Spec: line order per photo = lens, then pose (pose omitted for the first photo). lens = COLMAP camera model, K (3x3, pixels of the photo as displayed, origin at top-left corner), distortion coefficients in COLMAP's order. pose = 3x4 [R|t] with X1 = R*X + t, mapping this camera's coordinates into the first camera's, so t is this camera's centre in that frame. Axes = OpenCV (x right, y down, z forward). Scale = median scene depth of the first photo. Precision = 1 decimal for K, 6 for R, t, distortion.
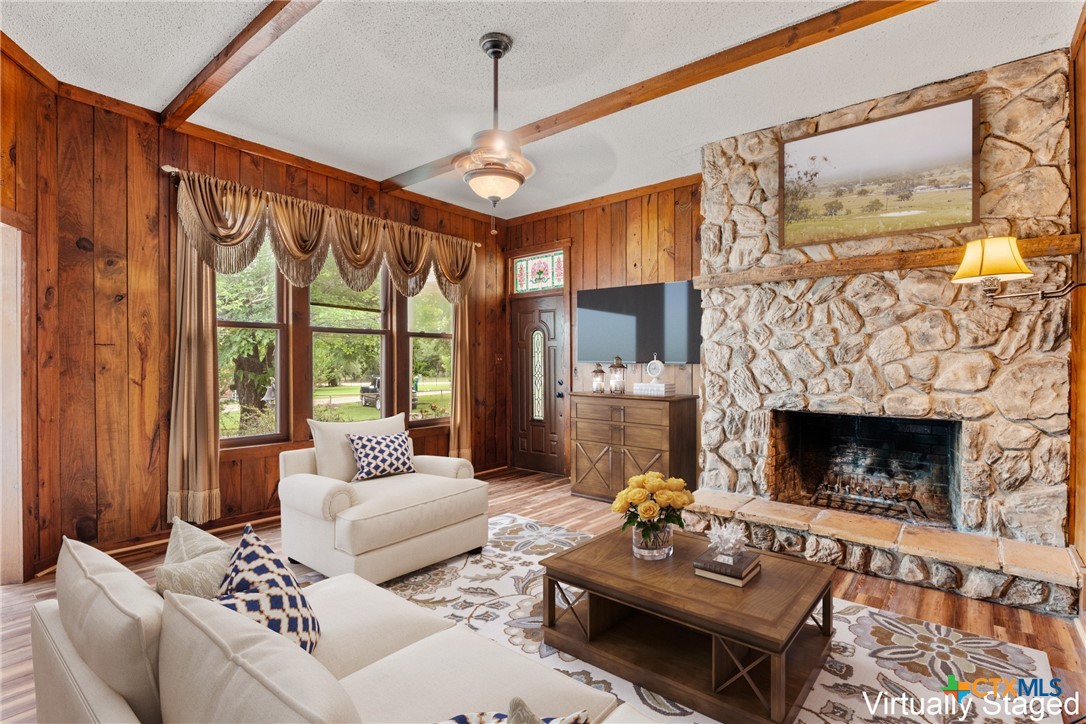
lens RADIAL K [[527.1, 0, 543.0], [0, 527.1, 362.0], [0, 0, 1]] dist [-0.003404, -0.000491]
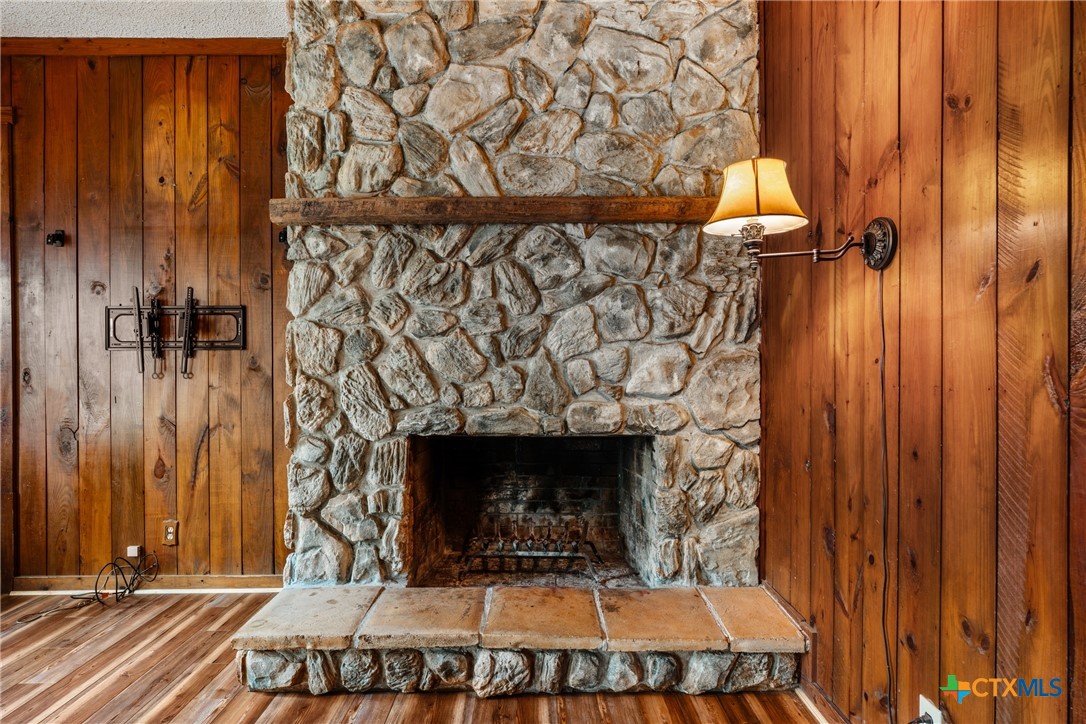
lens RADIAL K [[568.0, 0, 543.0], [0, 568.0, 362.0], [0, 0, 1]] dist [-0.004901, -0.000730]
pose [[0.763354, -0.004928, 0.645961, 0.144112], [0.002311, 0.999985, 0.004897, 0.003281], [-0.645976, -0.002245, 0.763354, 0.445318]]
